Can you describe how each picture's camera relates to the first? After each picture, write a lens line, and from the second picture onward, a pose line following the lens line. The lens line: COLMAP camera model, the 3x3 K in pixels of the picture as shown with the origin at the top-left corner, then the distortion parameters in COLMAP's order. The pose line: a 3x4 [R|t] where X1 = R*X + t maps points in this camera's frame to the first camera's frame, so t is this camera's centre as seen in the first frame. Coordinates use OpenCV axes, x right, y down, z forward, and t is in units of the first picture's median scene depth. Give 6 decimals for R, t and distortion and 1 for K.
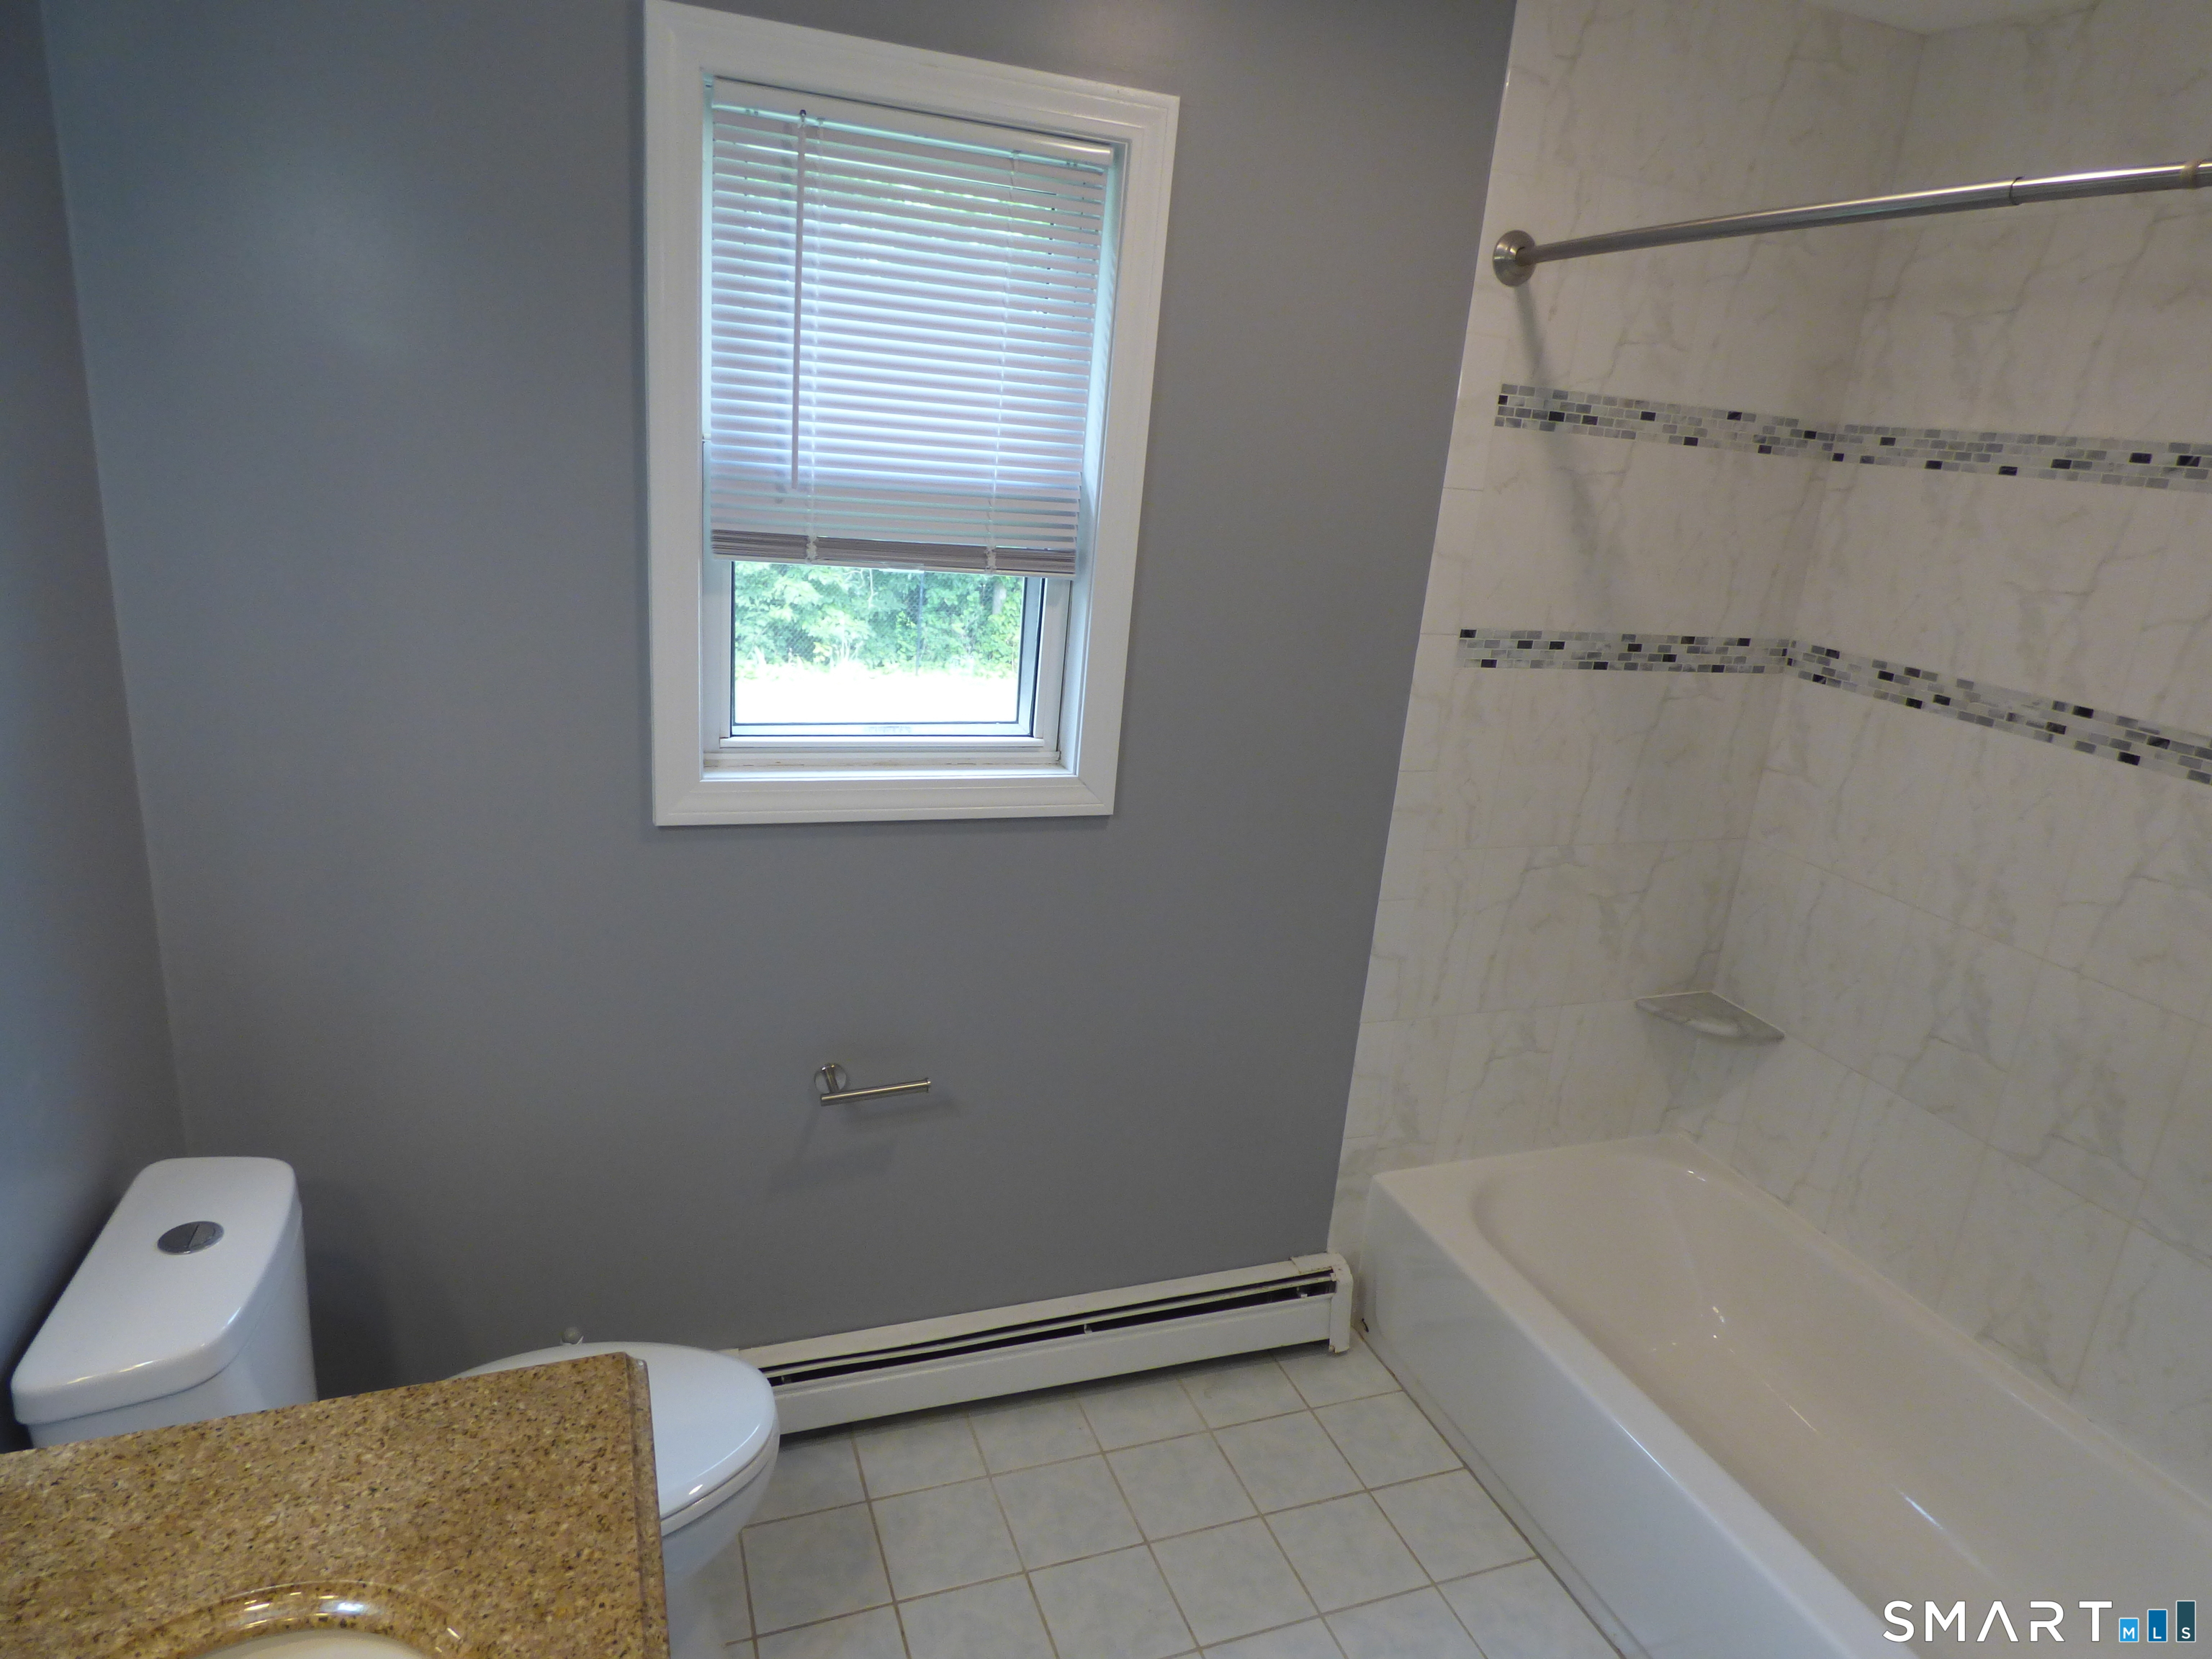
lens RADIAL K [[1383.8, 0, 1110.5], [0, 1383.8, 827.1], [0, 0, 1]] dist [-0.001938, 0.014455]
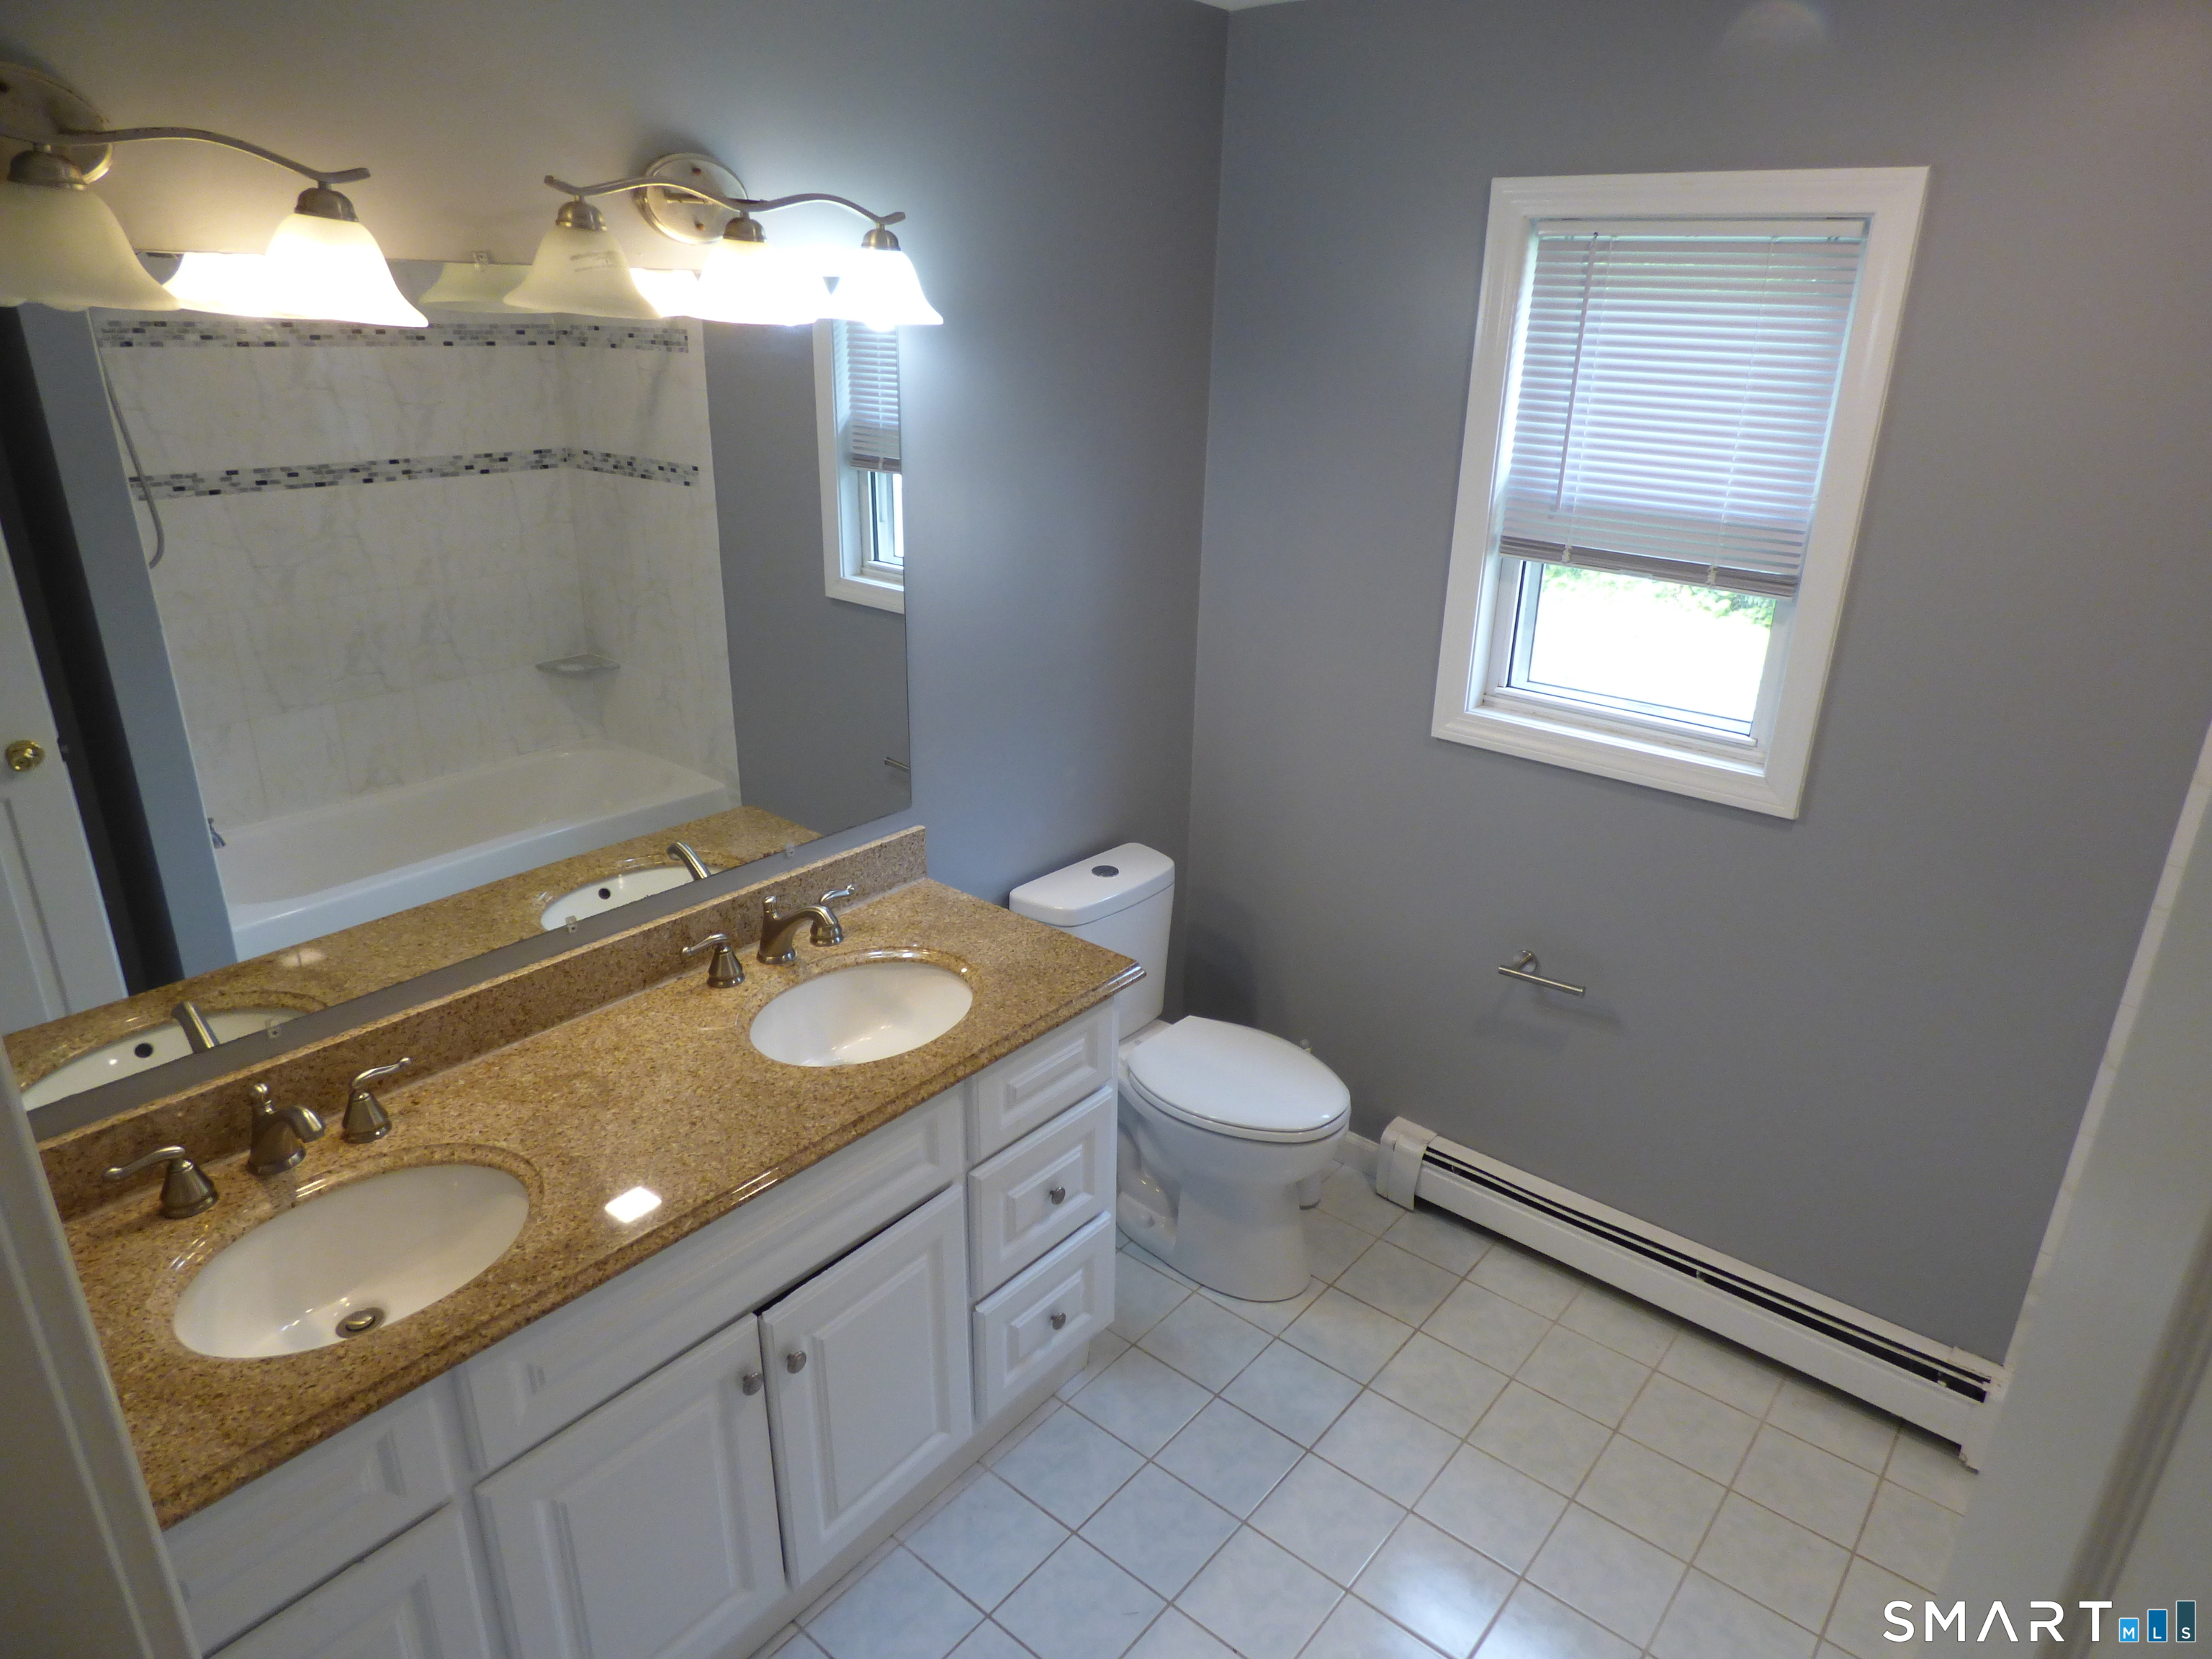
lens RADIAL K [[1383.8, 0, 1110.5], [0, 1383.8, 827.1], [0, 0, 1]] dist [-0.001938, 0.014455]
pose [[0.493189, 0.243157, -0.835248, 0.697095], [-0.238670, 0.961120, 0.138873, -0.028247], [0.836541, 0.130858, 0.532048, -0.035505]]
